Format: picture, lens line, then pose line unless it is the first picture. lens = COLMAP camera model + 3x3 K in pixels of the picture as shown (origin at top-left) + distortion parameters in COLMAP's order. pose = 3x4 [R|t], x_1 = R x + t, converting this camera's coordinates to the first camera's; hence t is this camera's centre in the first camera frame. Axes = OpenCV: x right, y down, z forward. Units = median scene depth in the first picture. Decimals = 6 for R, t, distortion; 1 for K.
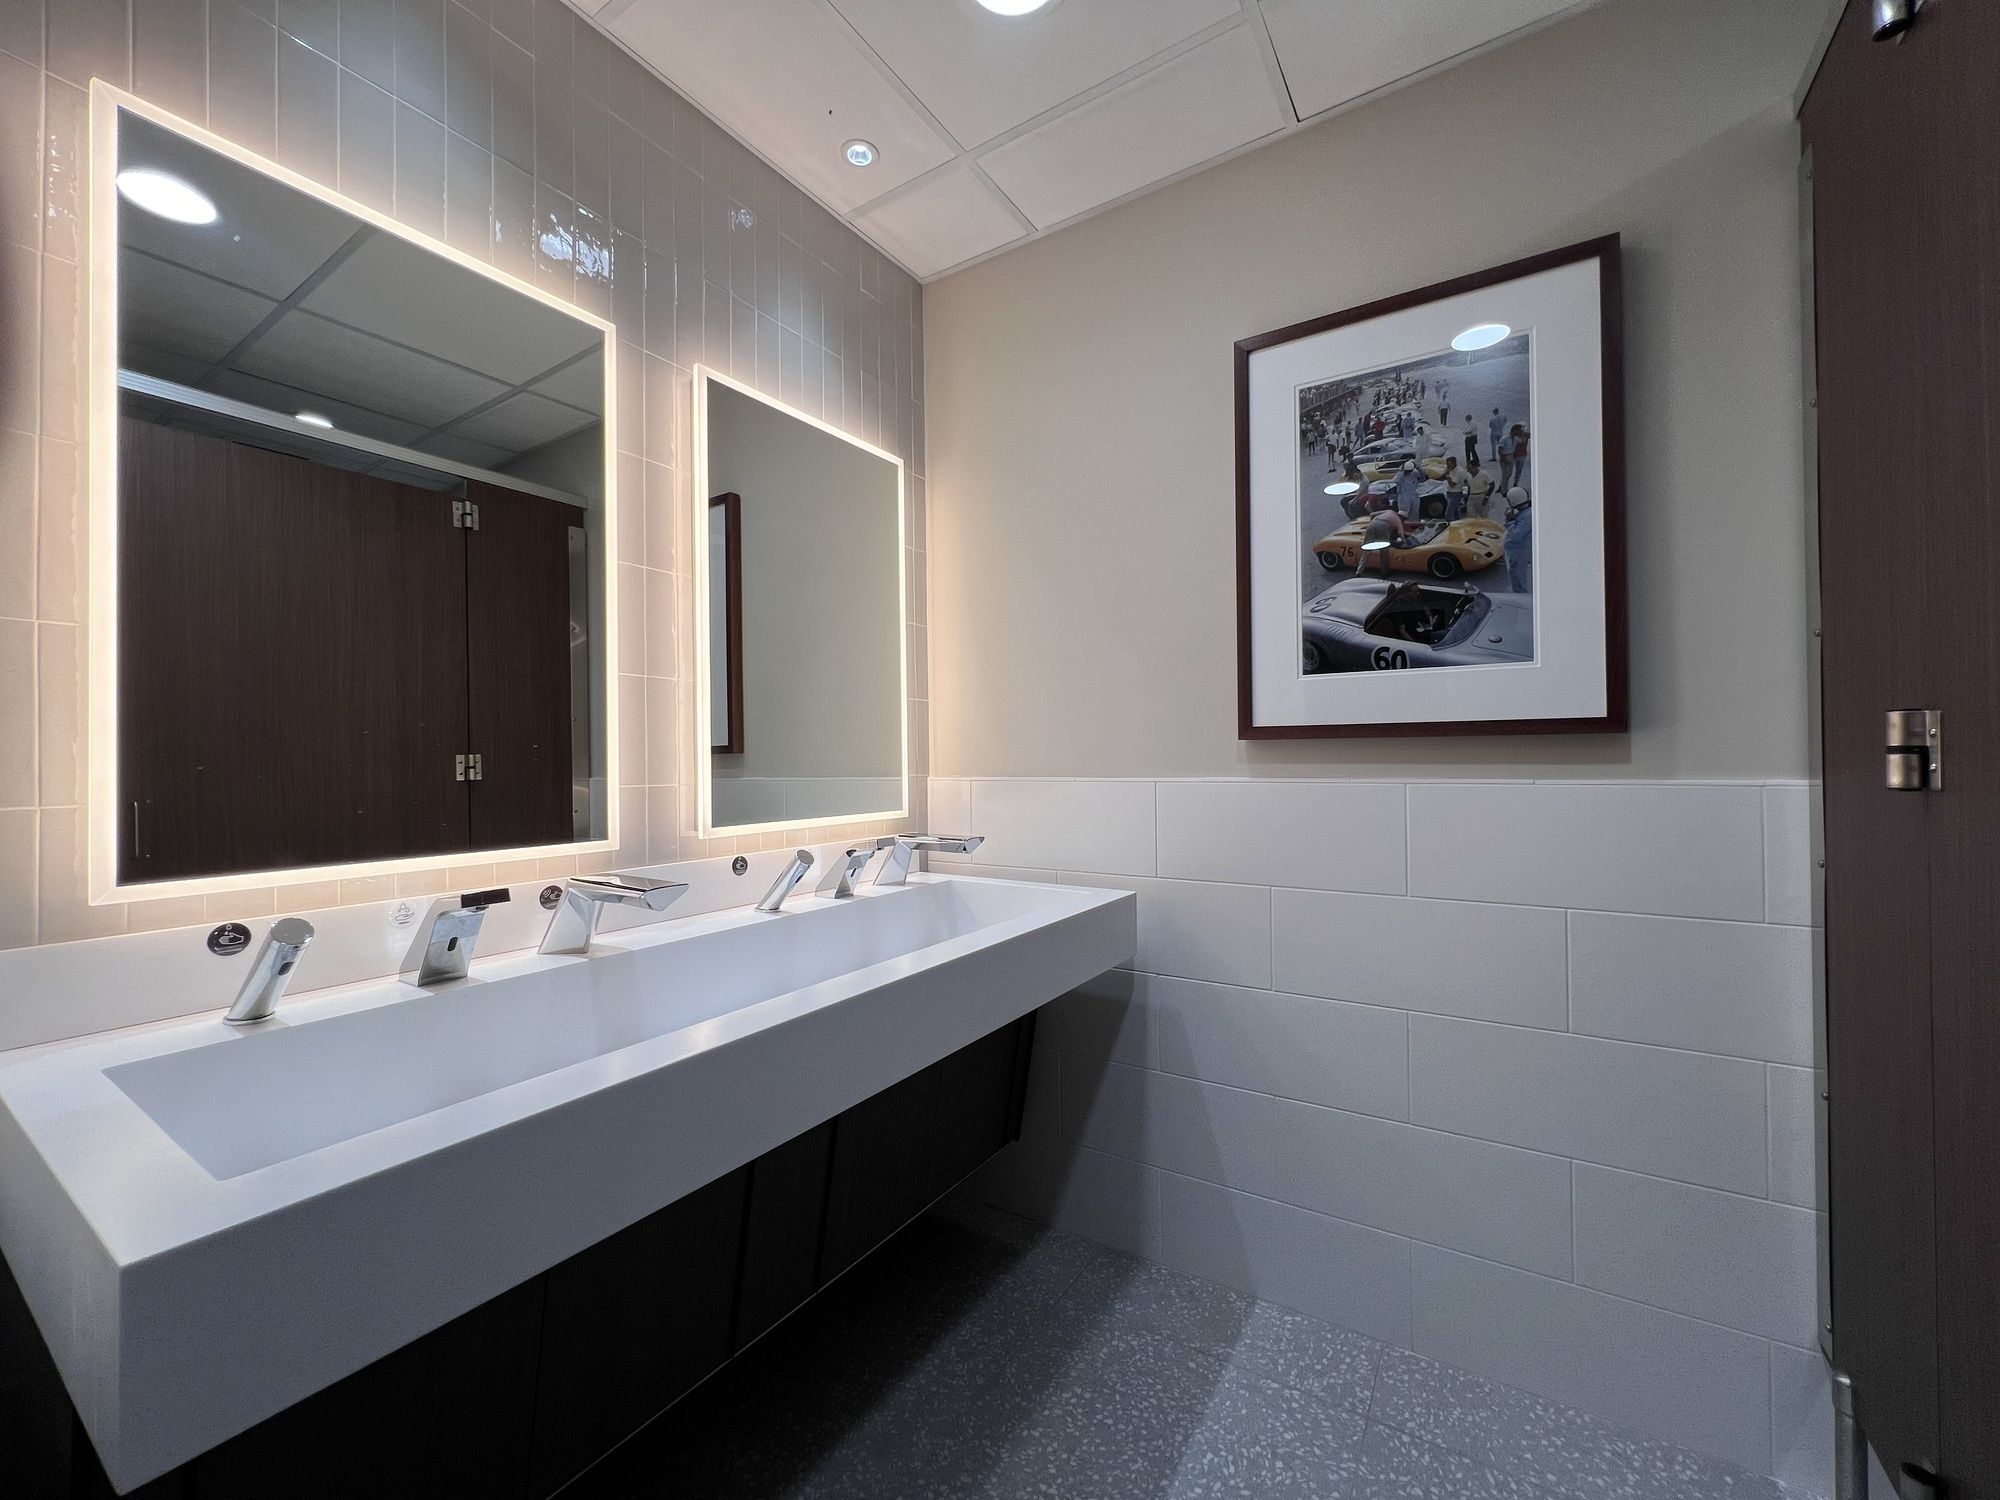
lens RADIAL K [[798.6, 0, 994.9], [0, 798.6, 757.4], [0, 0, 1]] dist [-0.003324, -0.000419]
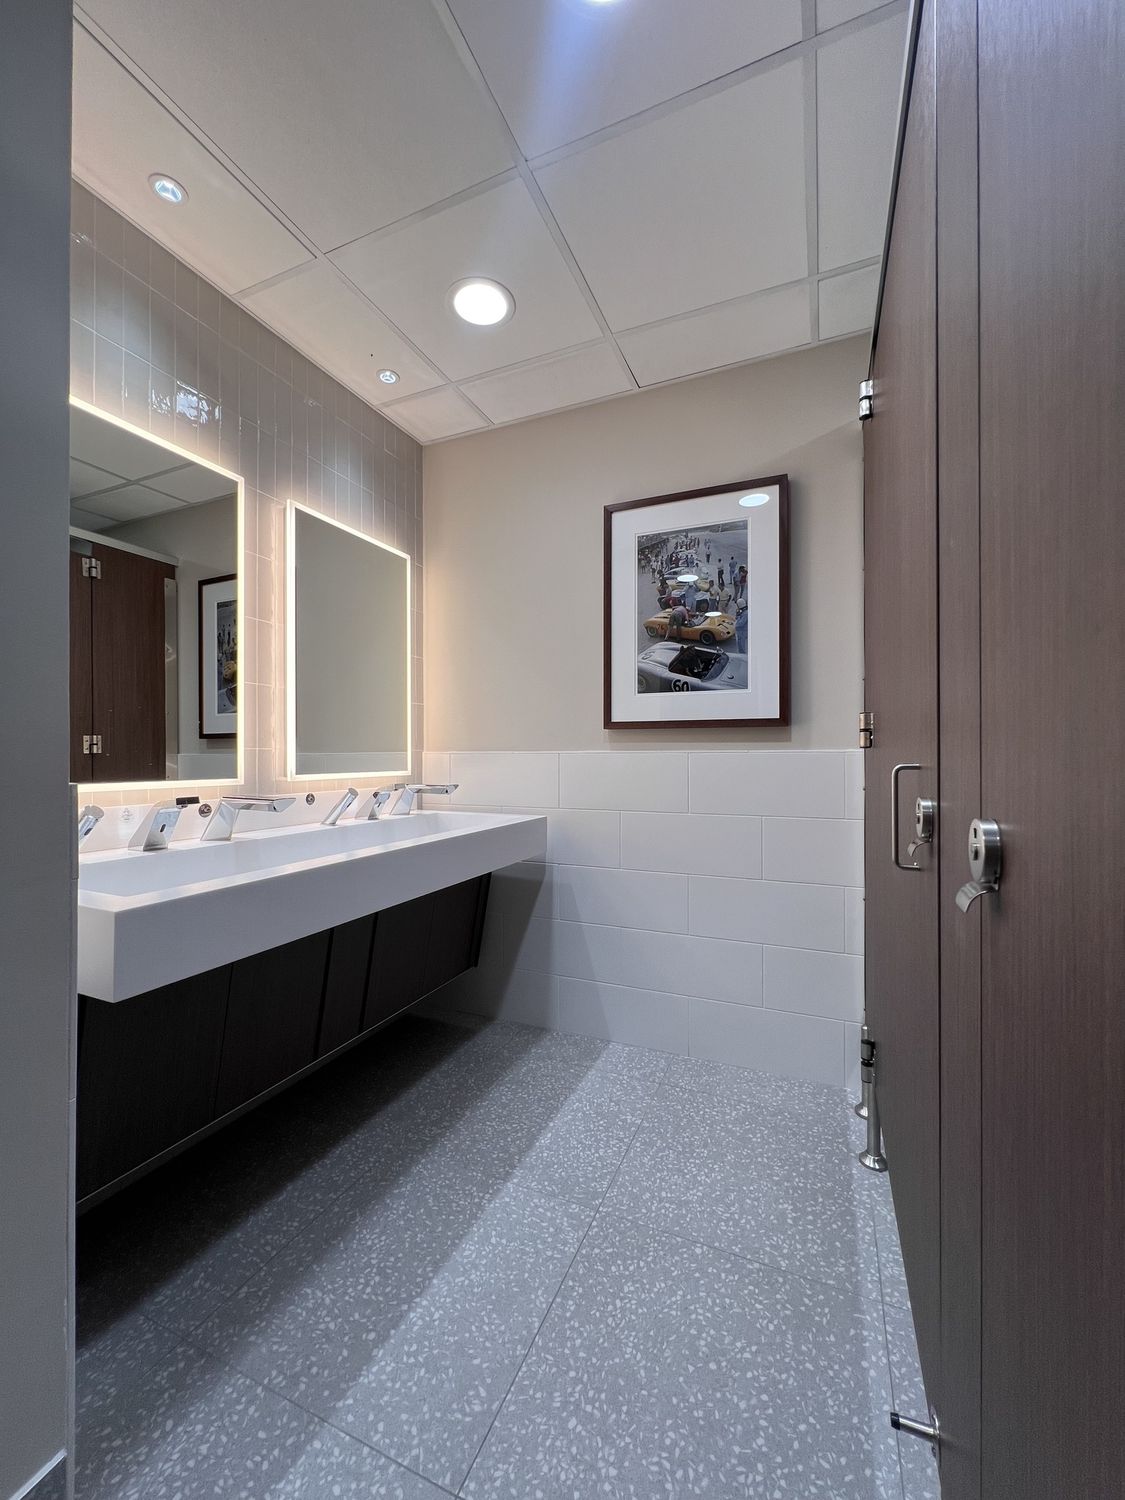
lens RADIAL K [[598.9, 0, 559.9], [0, 598.9, 751.6], [0, 0, 1]] dist [-0.003324, -0.000419]
pose [[0.986868, 0.010454, 0.161187, -0.006930], [-0.009661, 0.999937, -0.005701, 0.038727], [-0.161237, 0.004069, 0.986907, -0.318498]]
